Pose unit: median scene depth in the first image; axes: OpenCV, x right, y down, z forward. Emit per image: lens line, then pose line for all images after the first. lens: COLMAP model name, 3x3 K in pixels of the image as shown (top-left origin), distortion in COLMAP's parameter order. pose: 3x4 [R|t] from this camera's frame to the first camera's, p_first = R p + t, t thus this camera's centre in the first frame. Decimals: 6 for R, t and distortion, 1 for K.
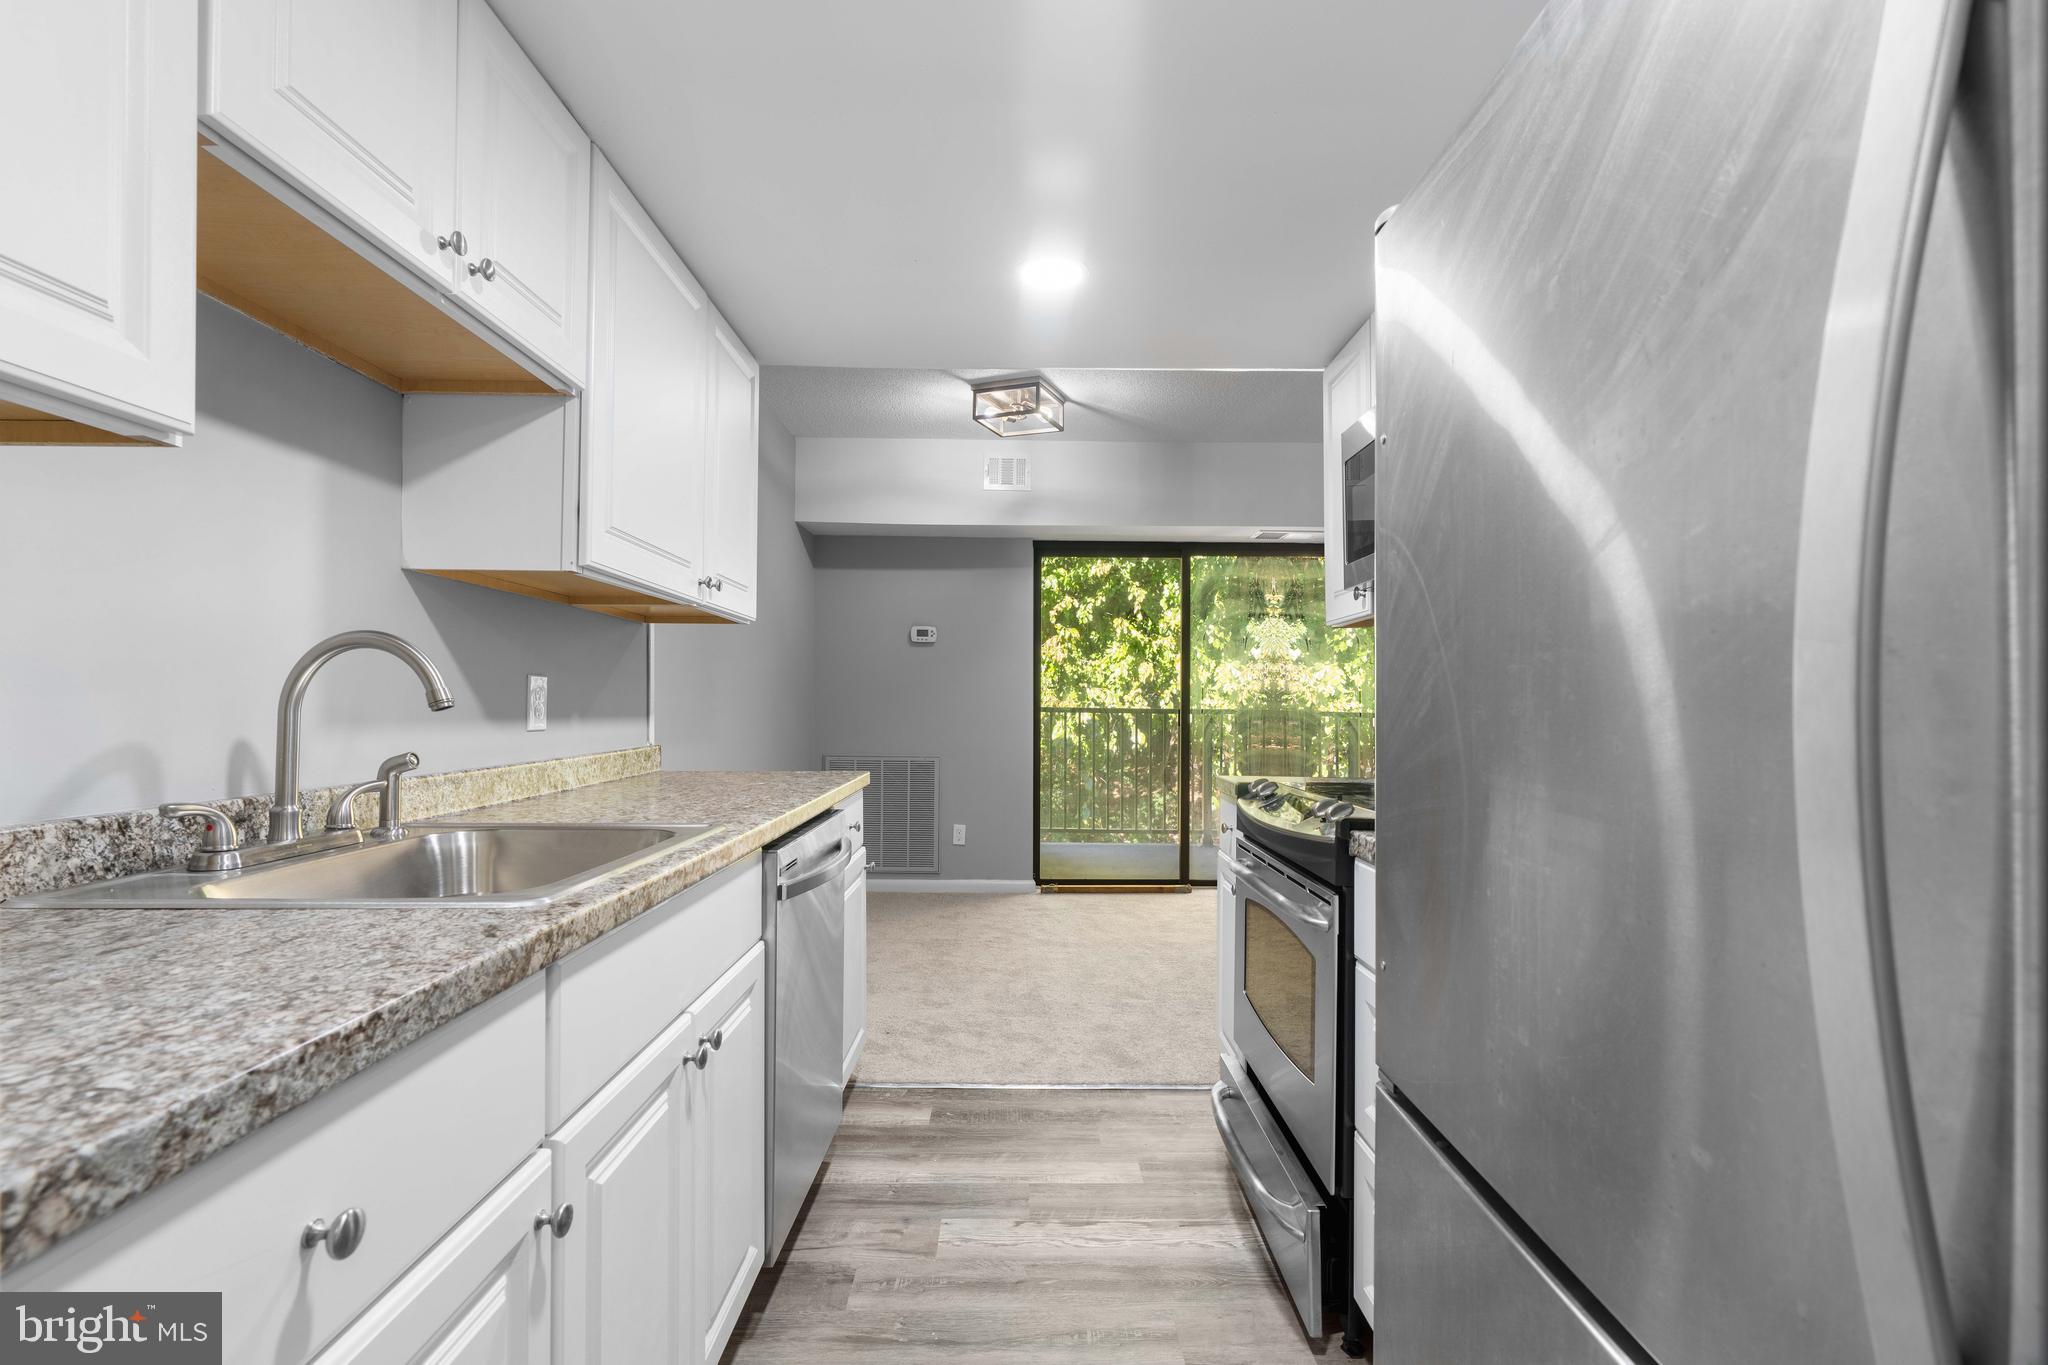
lens RADIAL K [[925.8, 0, 1024.3], [0, 925.8, 692.6], [0, 0, 1]] dist [0.003168, 0.000262]
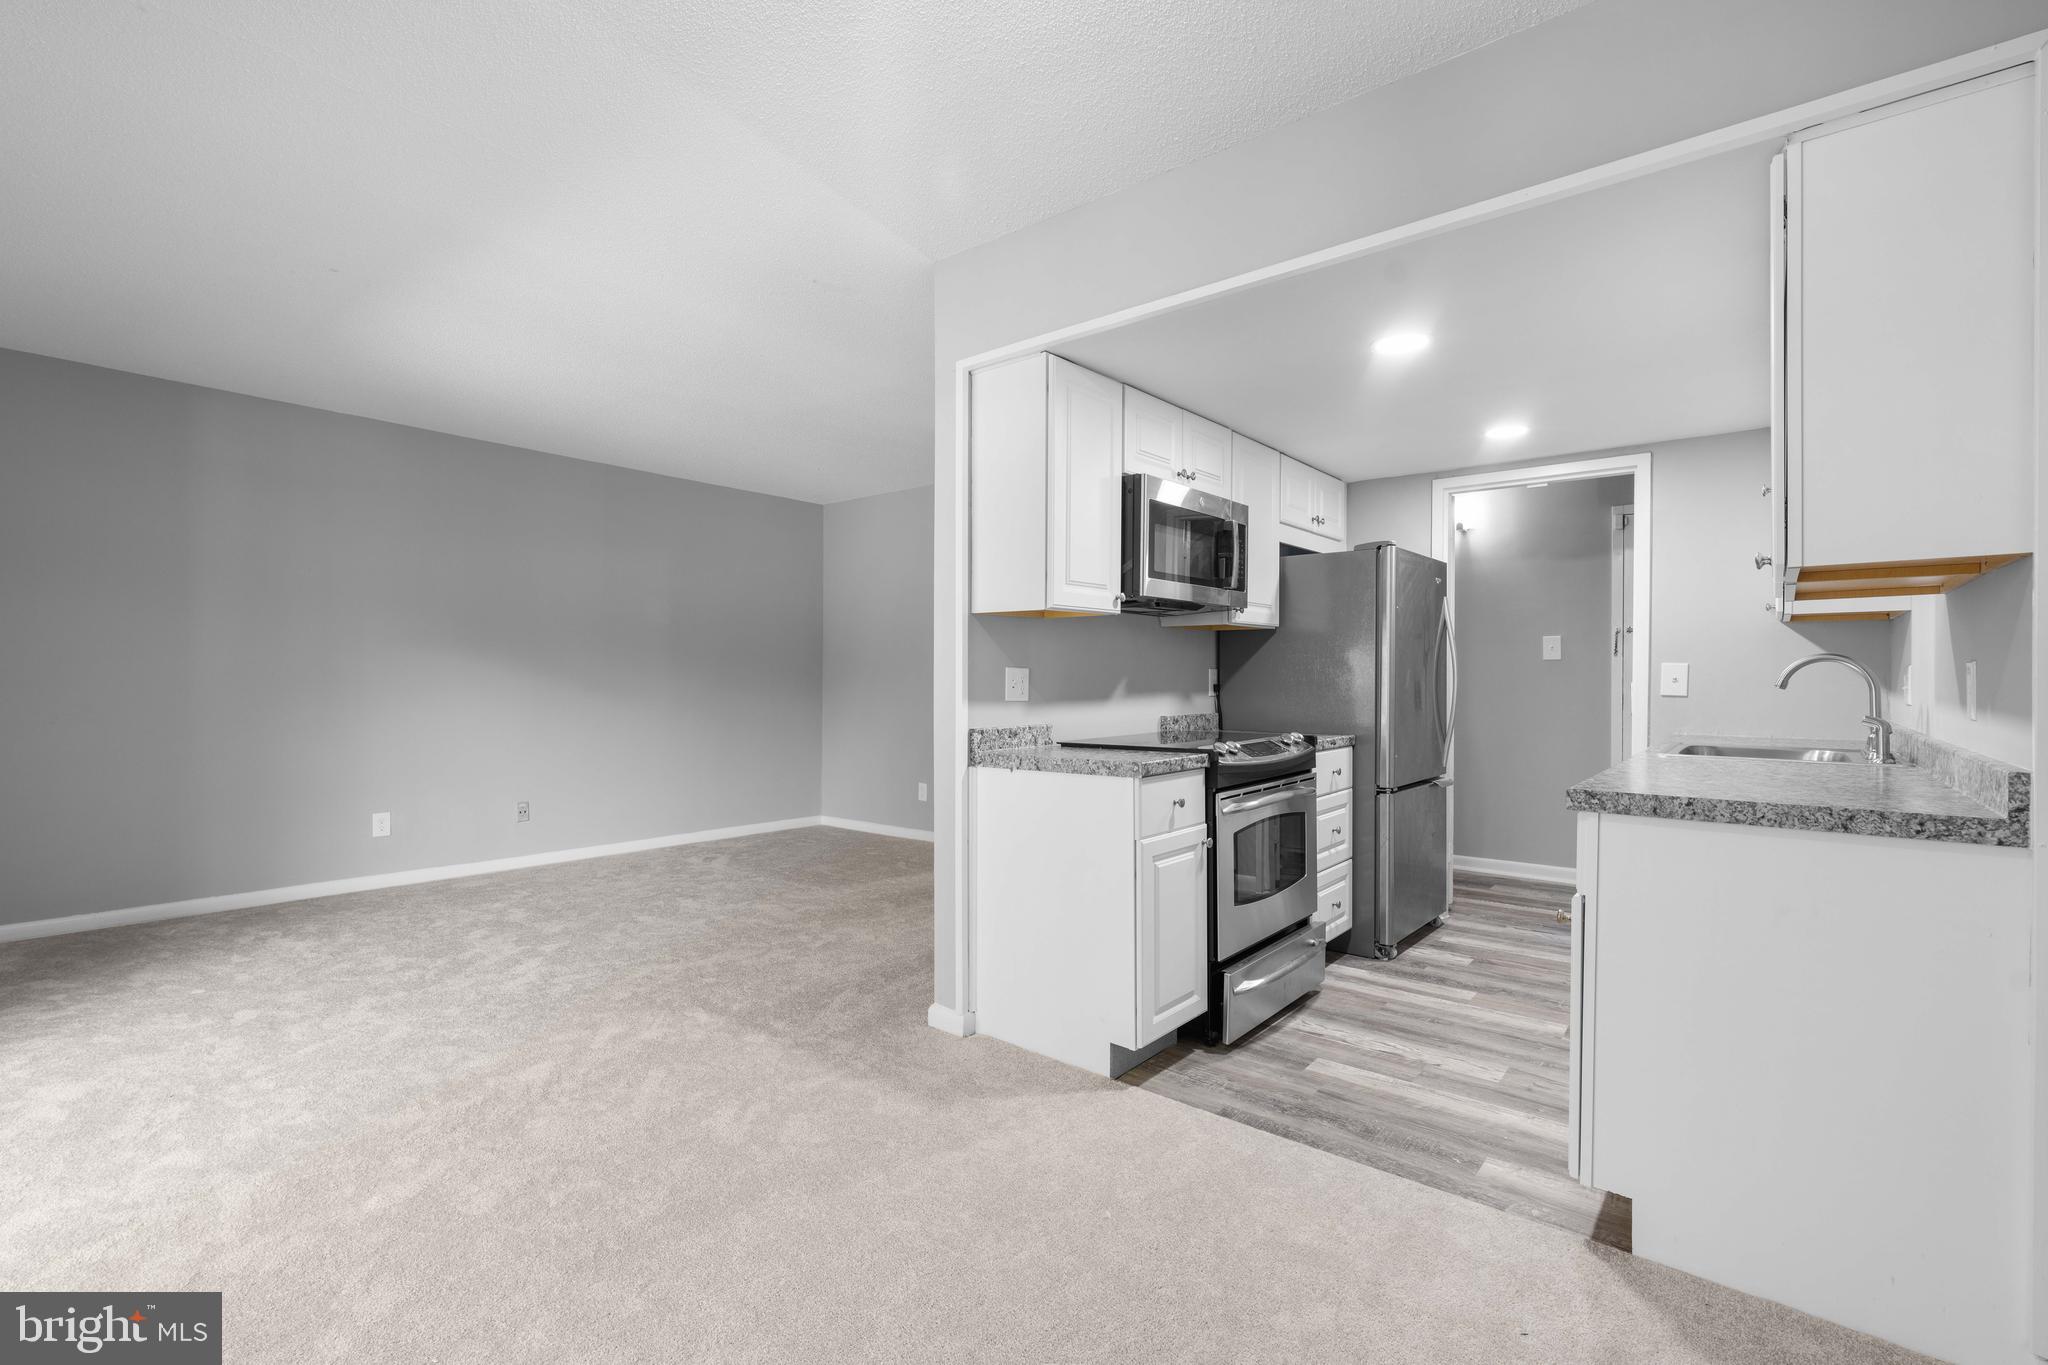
lens RADIAL K [[919.3, 0, 1024.0], [0, 919.3, 682.5], [0, 0, 1]] dist [0.000636, 0.000563]
pose [[-0.769471, -0.008019, 0.638632, -0.377864], [-0.010036, 0.999950, 0.000464, 0.012377], [-0.638603, -0.006053, -0.769512, 2.306215]]
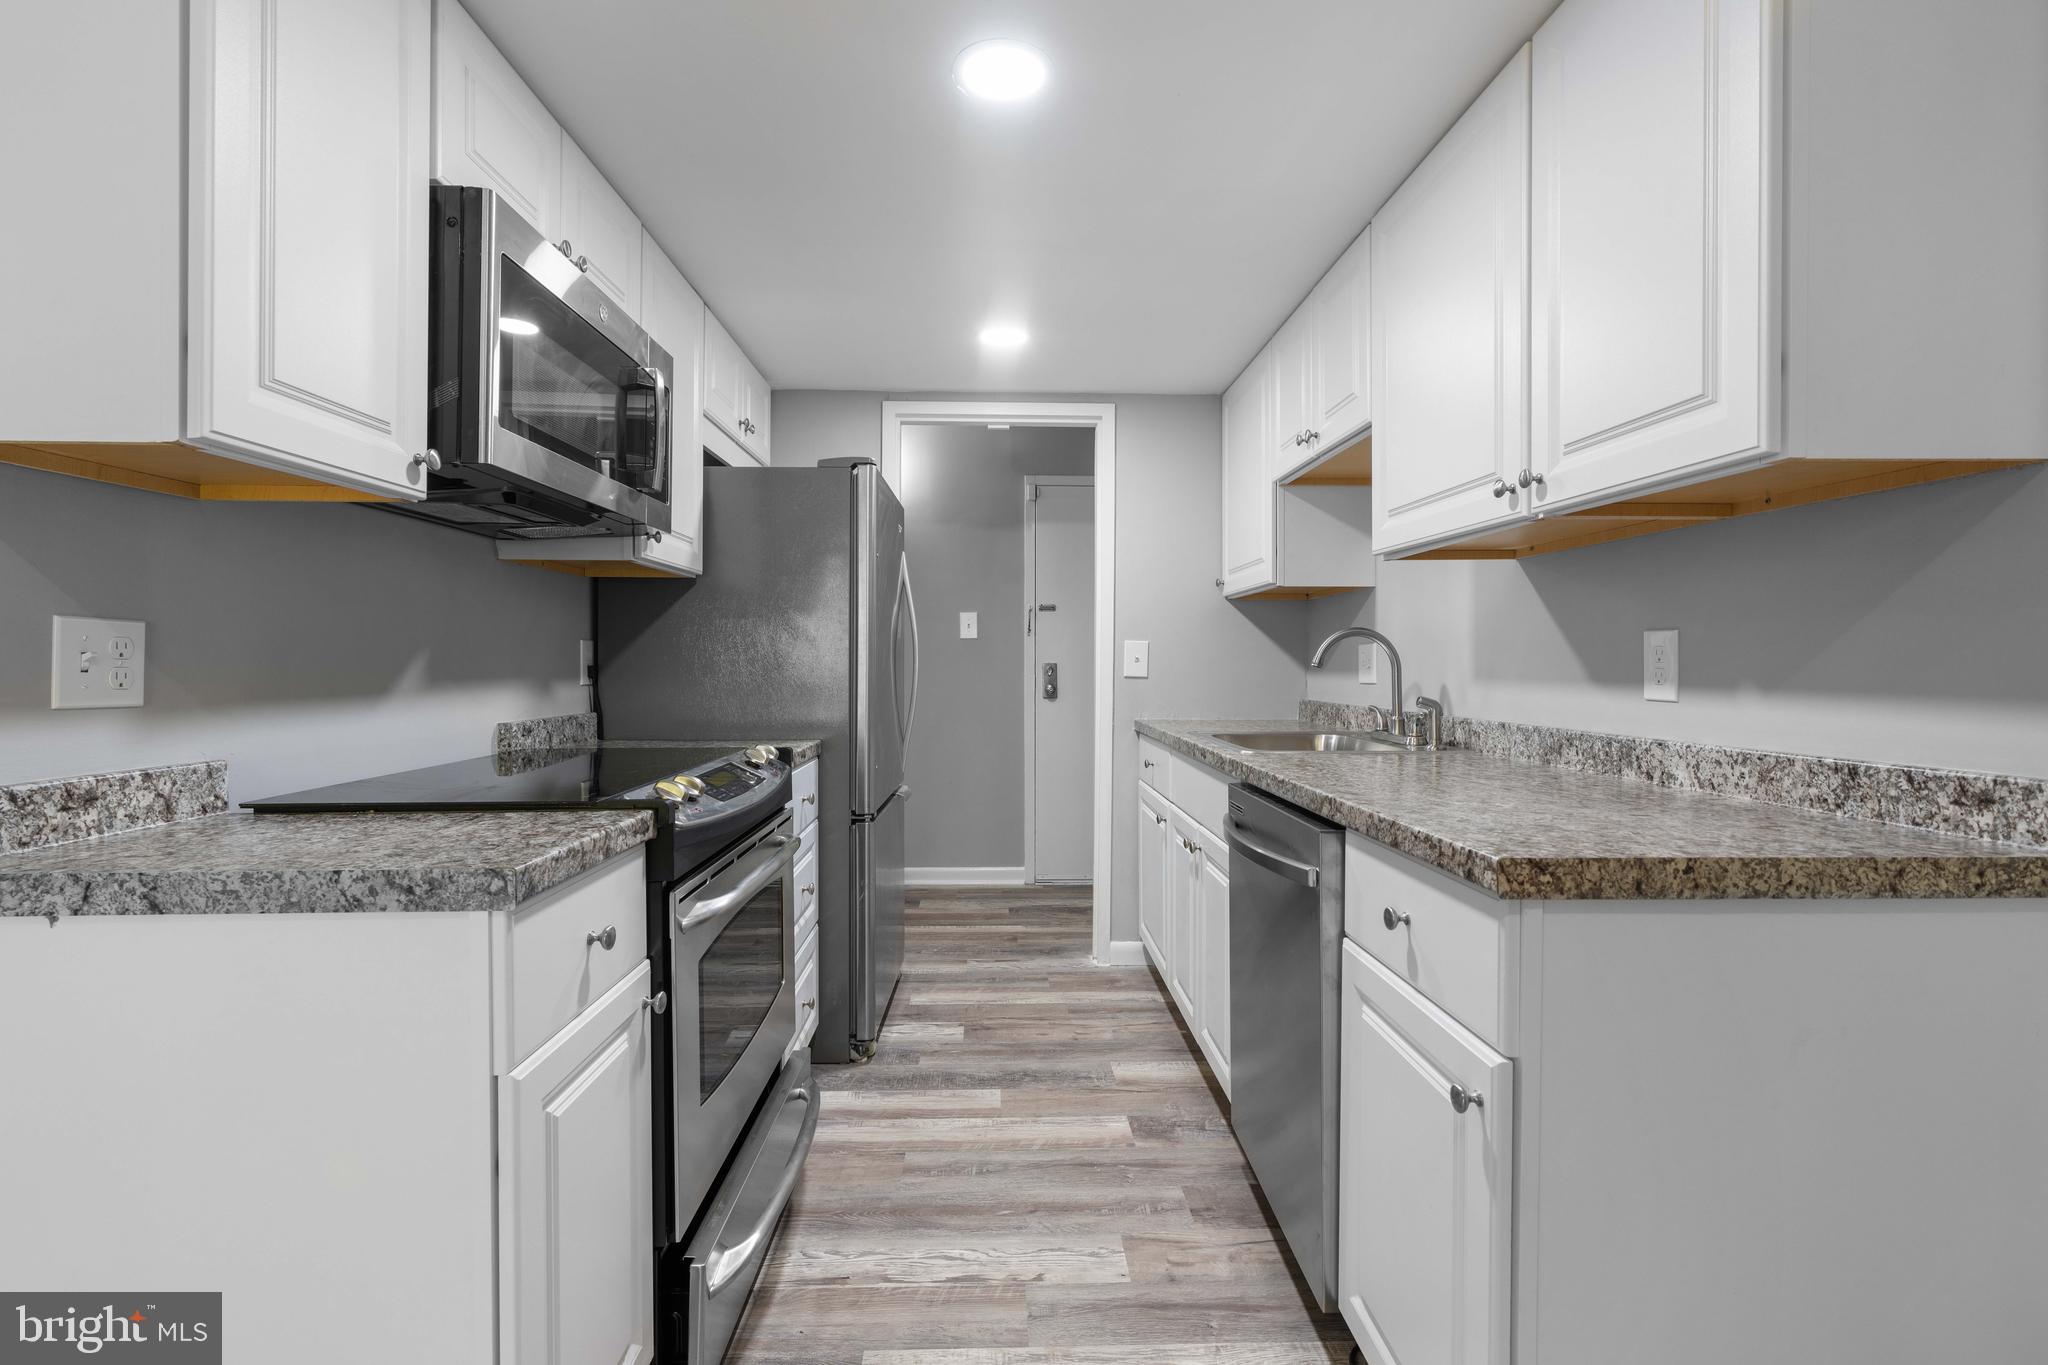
lens RADIAL K [[922.5, 0, 1015.2], [0, 922.5, 666.5], [0, 0, 1]] dist [-0.002043, 0.001069]
pose [[-0.999827, -0.004841, -0.017940, 0.031005], [-0.004727, 0.999968, -0.006420, 0.019302], [0.017970, -0.006334, -0.999818, 1.743461]]
